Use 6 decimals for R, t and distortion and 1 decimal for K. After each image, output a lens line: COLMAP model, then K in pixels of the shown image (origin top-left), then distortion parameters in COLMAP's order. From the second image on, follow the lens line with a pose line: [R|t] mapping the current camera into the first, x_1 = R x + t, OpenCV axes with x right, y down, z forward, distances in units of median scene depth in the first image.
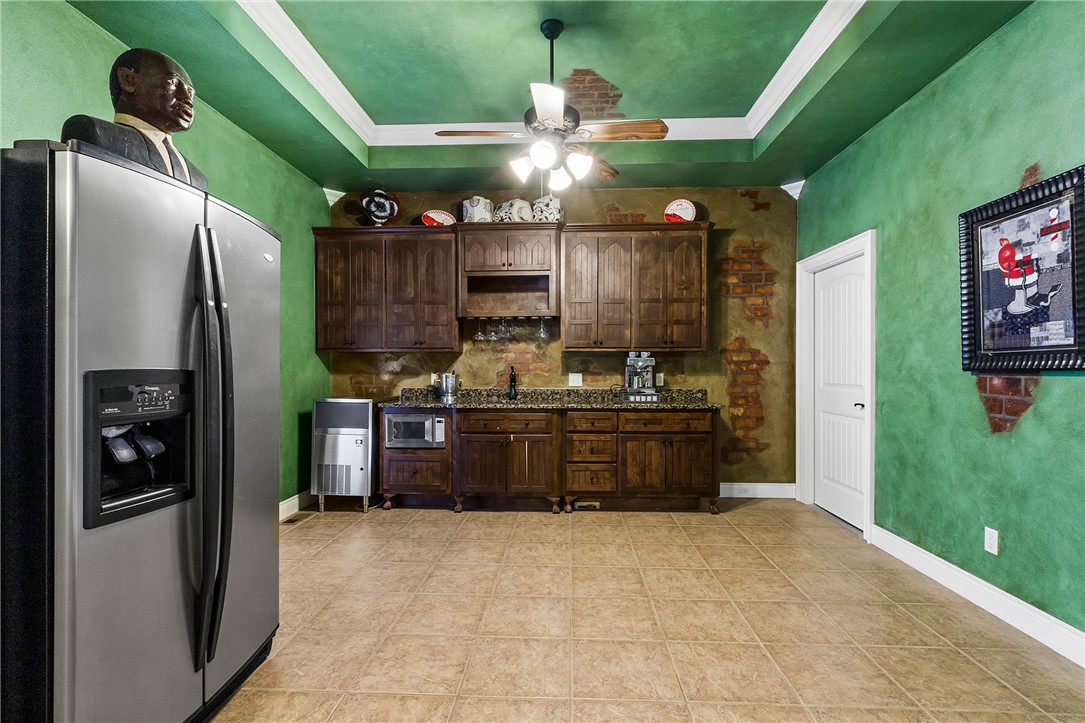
lens RADIAL K [[512.4, 0, 545.9], [0, 512.4, 368.6], [0, 0, 1]] dist [-0.000993, -0.001180]
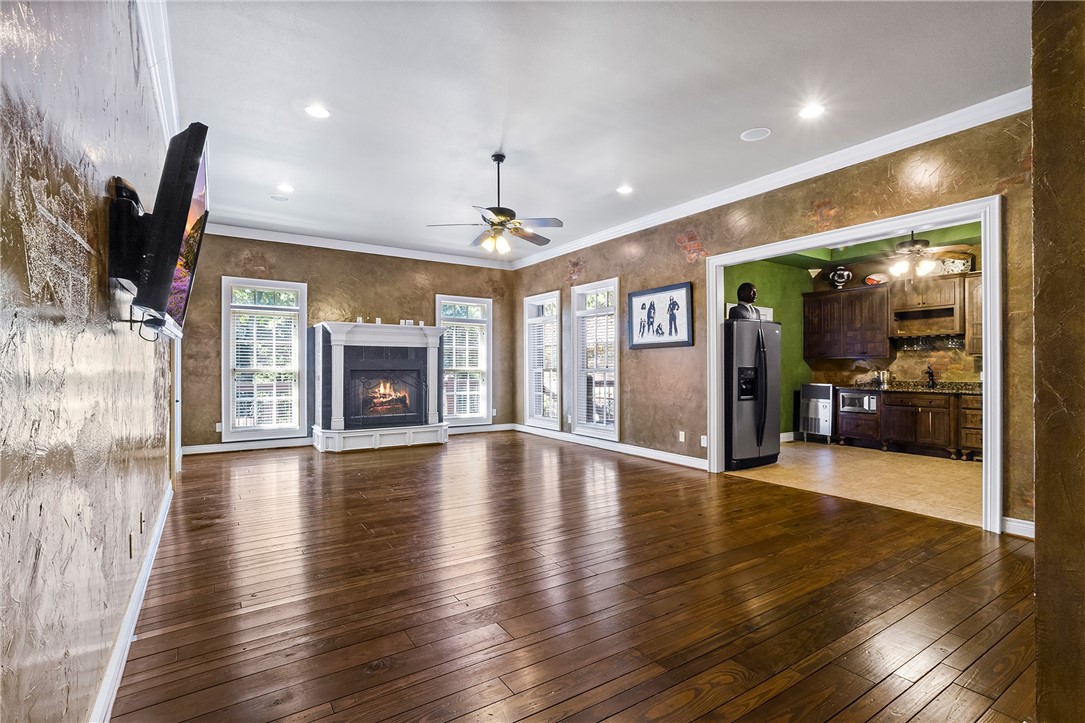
lens RADIAL K [[512.4, 0, 544.4], [0, 512.4, 369.6], [0, 0, 1]] dist [-0.000993, -0.001180]
pose [[0.593325, 0.003425, -0.804956, 0.517083], [-0.003962, 0.999991, 0.001335, 0.007749], [0.804953, 0.002397, 0.593333, -0.911465]]
